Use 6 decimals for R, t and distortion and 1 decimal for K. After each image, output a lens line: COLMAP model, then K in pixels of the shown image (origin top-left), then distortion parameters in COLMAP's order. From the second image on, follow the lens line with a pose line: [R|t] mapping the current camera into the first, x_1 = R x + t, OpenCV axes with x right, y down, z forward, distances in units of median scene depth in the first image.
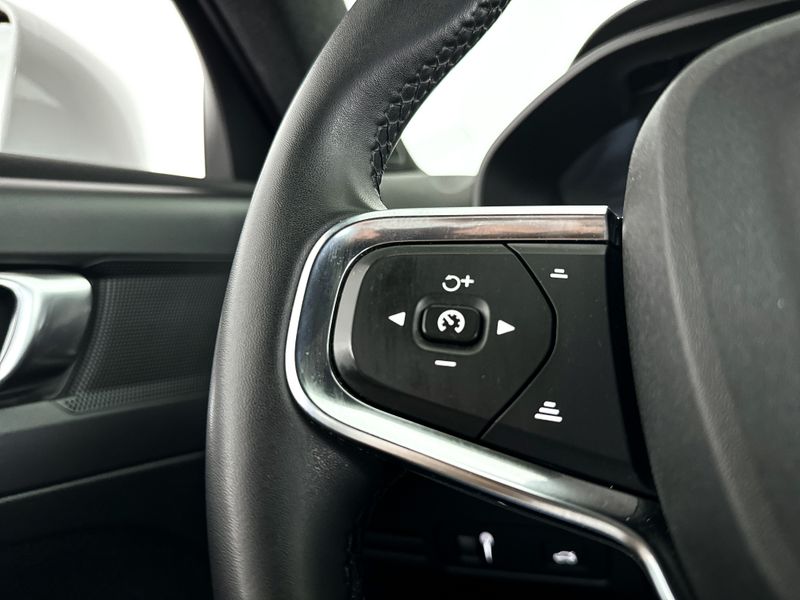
lens RADIAL K [[561.0, 0, 396.3], [0, 561.0, 302.2], [0, 0, 1]] dist [0.128682, -0.183010]
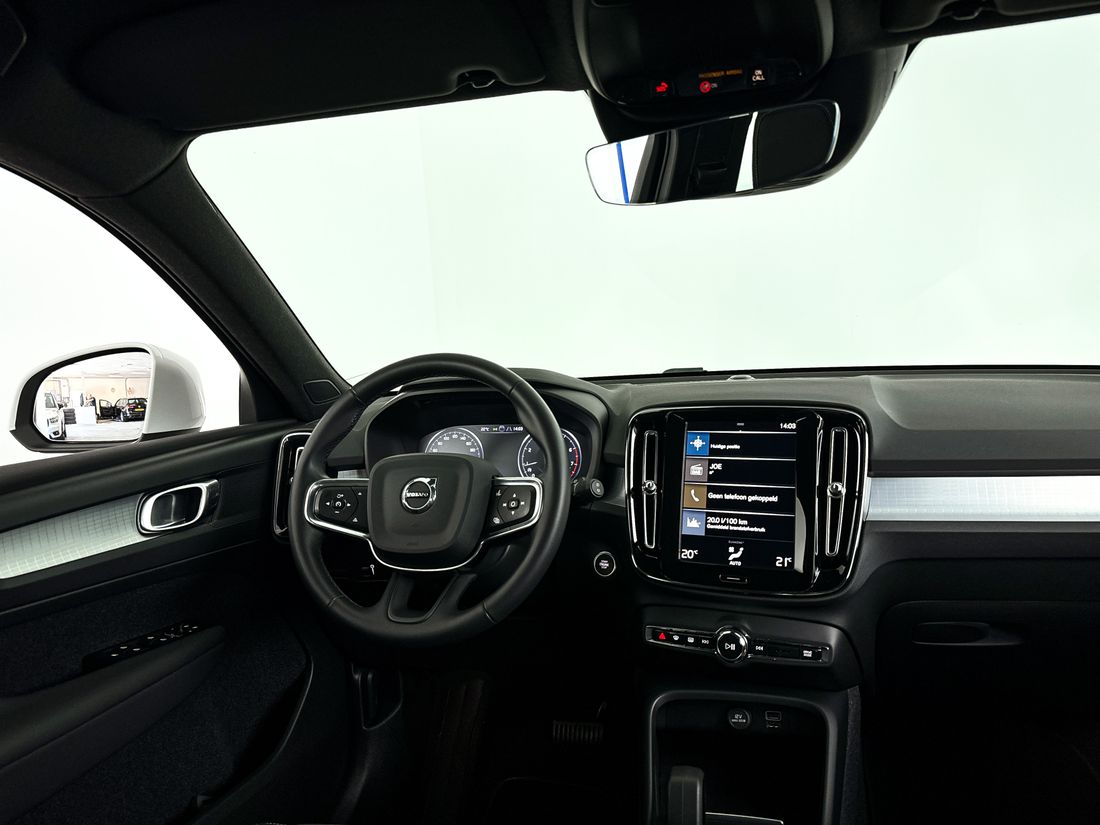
lens RADIAL K [[771.3, 0, 544.9], [0, 771.3, 415.5], [0, 0, 1]] dist [0.128682, -0.183010]
pose [[0.979383, -0.020443, 0.200976, 0.534223], [0.009790, 0.998501, 0.053859, -1.148459], [-0.201776, -0.050781, 0.978114, -6.372654]]
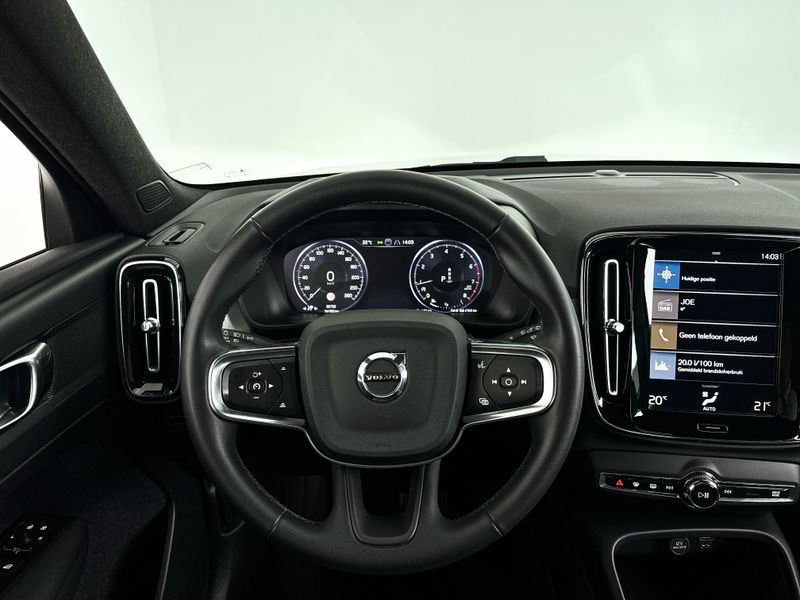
lens RADIAL K [[561.0, 0, 396.3], [0, 561.0, 302.2], [0, 0, 1]] dist [0.128682, -0.183010]
pose [[0.886055, -0.131537, 0.444527, -0.689505], [-0.013829, 0.950974, 0.308962, -1.694161], [-0.463374, -0.279905, 0.840796, -2.492696]]
